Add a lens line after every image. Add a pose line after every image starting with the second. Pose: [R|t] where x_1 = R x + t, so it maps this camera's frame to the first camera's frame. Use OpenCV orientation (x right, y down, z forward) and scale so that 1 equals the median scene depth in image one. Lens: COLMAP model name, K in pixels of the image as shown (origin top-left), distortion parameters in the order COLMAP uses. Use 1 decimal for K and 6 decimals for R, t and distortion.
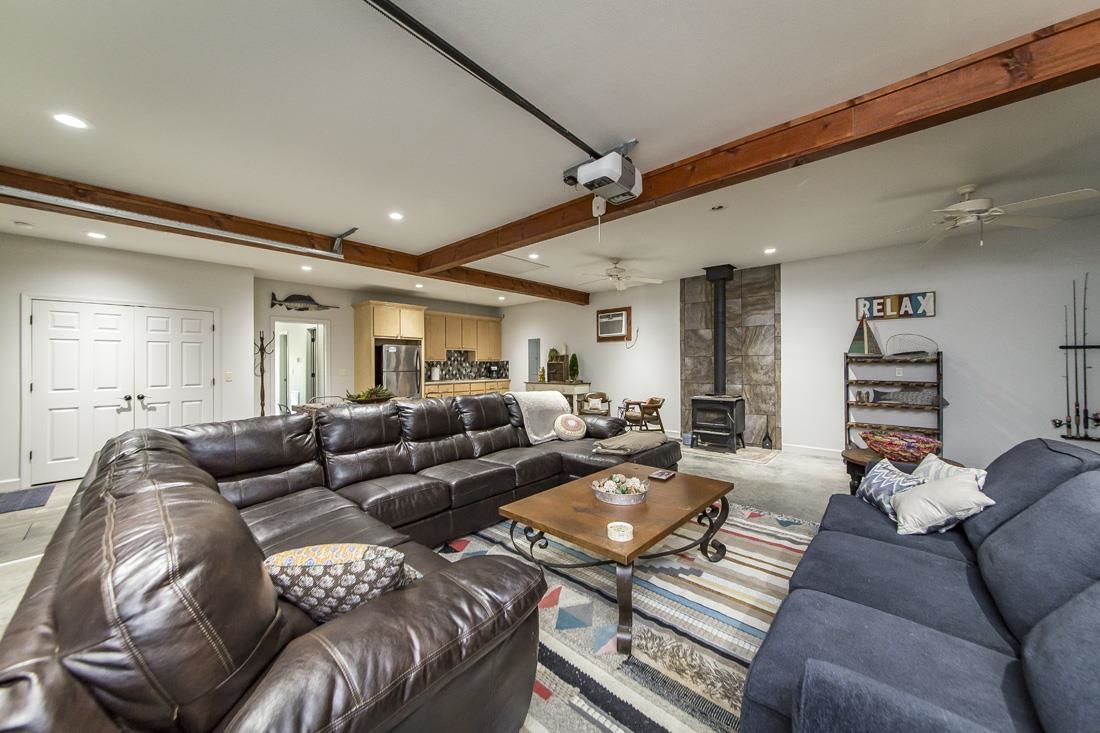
lens RADIAL K [[387.3, 0, 549.1], [0, 387.3, 359.5], [0, 0, 1]] dist [-0.000301, -0.000010]
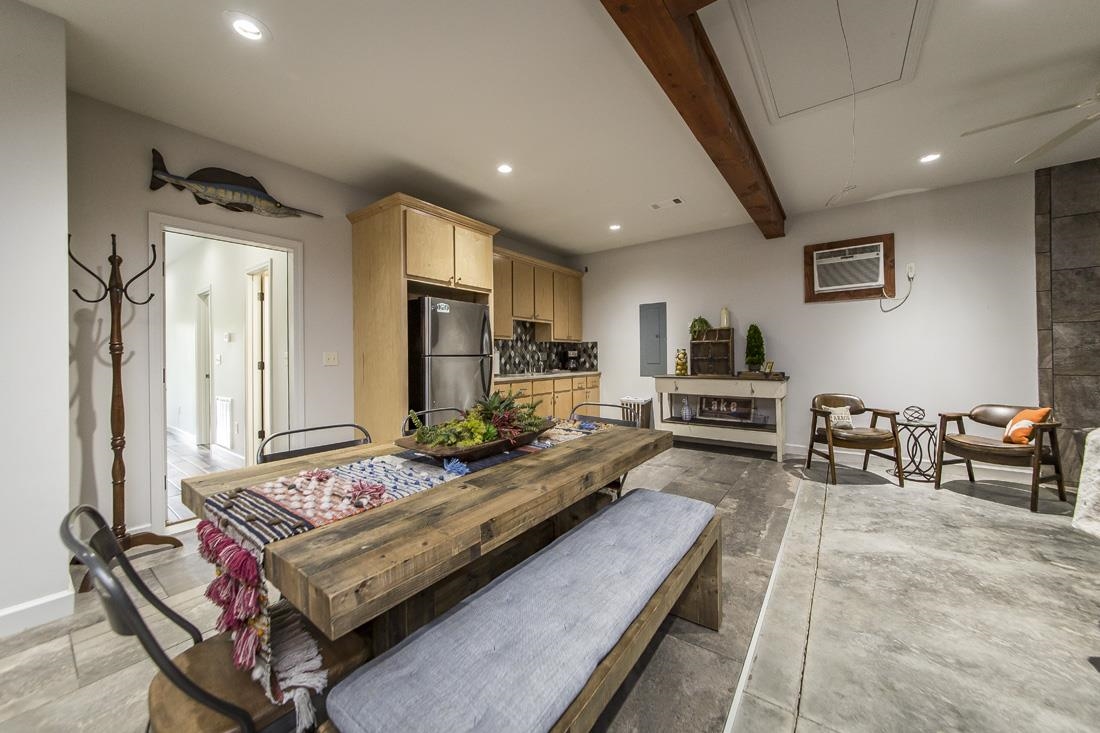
lens RADIAL K [[397.2, 0, 547.8], [0, 397.2, 355.7], [0, 0, 1]] dist [-0.009708, -0.000001]
pose [[0.995477, -0.004043, 0.094922, -0.302677], [0.003255, 0.999959, 0.008450, 0.024917], [-0.094952, -0.008103, 0.995449, 0.477888]]
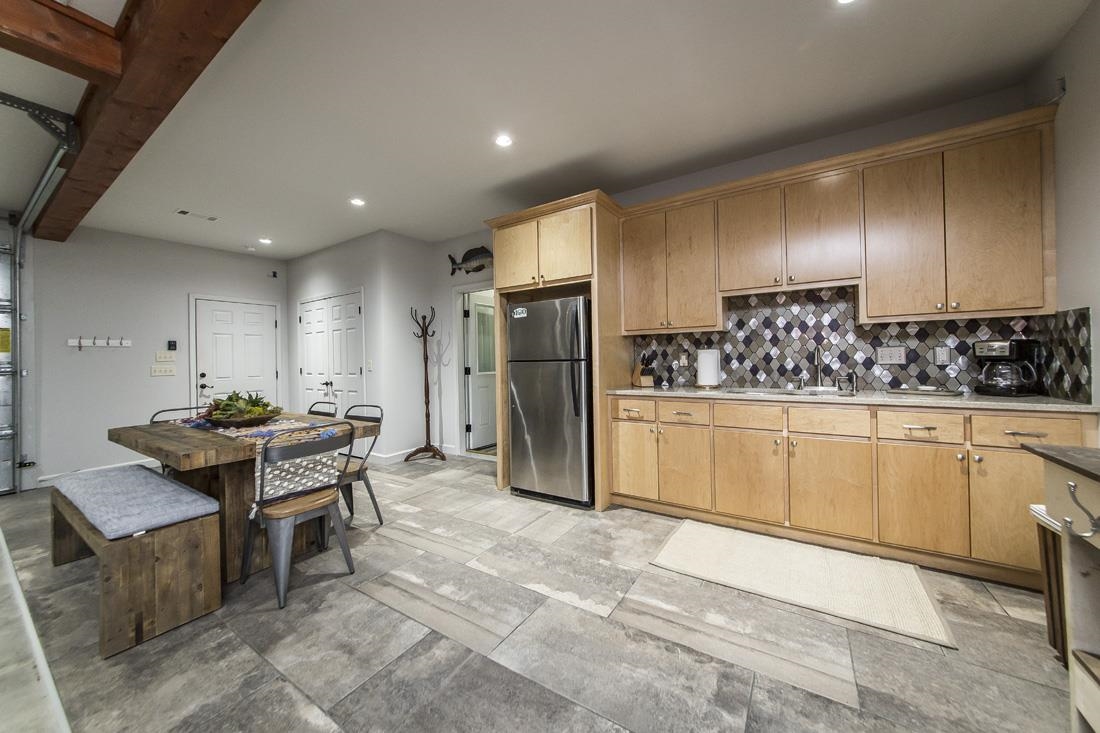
lens RADIAL K [[387.3, 0, 549.1], [0, 387.3, 359.5], [0, 0, 1]] dist [-0.000301, -0.000010]
pose [[0.149730, 0.006400, -0.988706, 0.050001], [0.030321, 0.999479, 0.011062, 0.023410], [0.988262, -0.031634, 0.149458, 0.894496]]
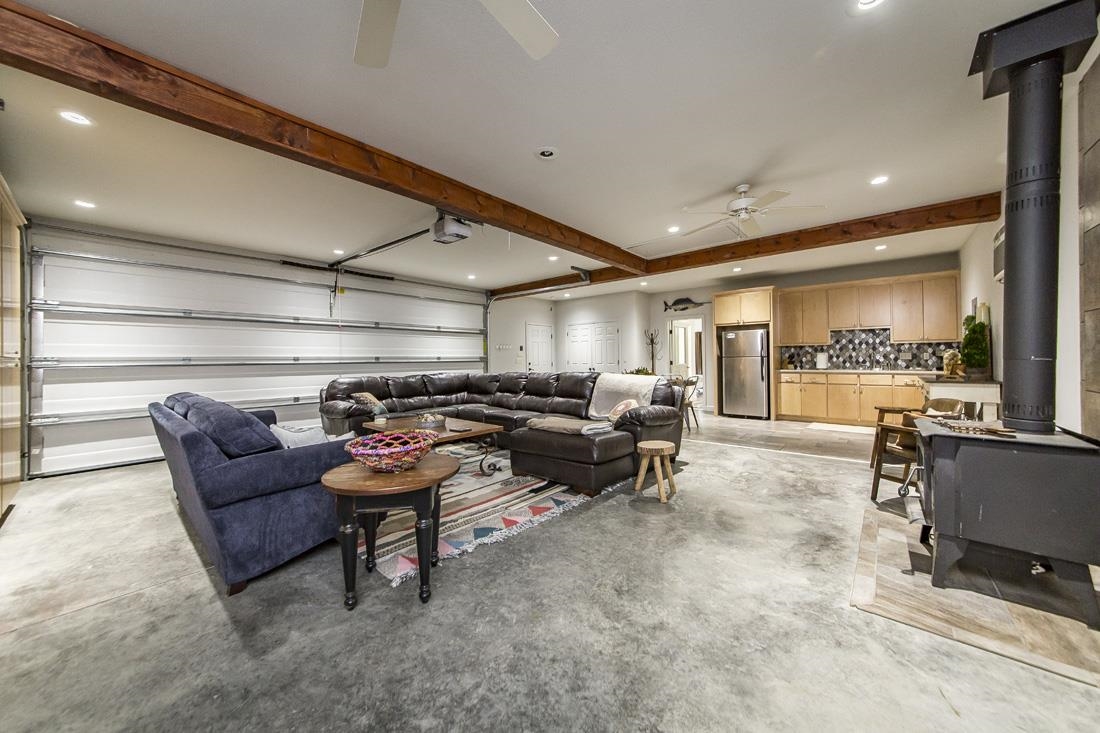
lens RADIAL K [[387.3, 0, 549.1], [0, 387.3, 359.5], [0, 0, 1]] dist [-0.000301, -0.000010]
pose [[0.023246, 0.006745, -0.999707, 0.577921], [0.021027, 0.999753, 0.007235, 0.018313], [0.999509, -0.021189, 0.023099, 0.451699]]
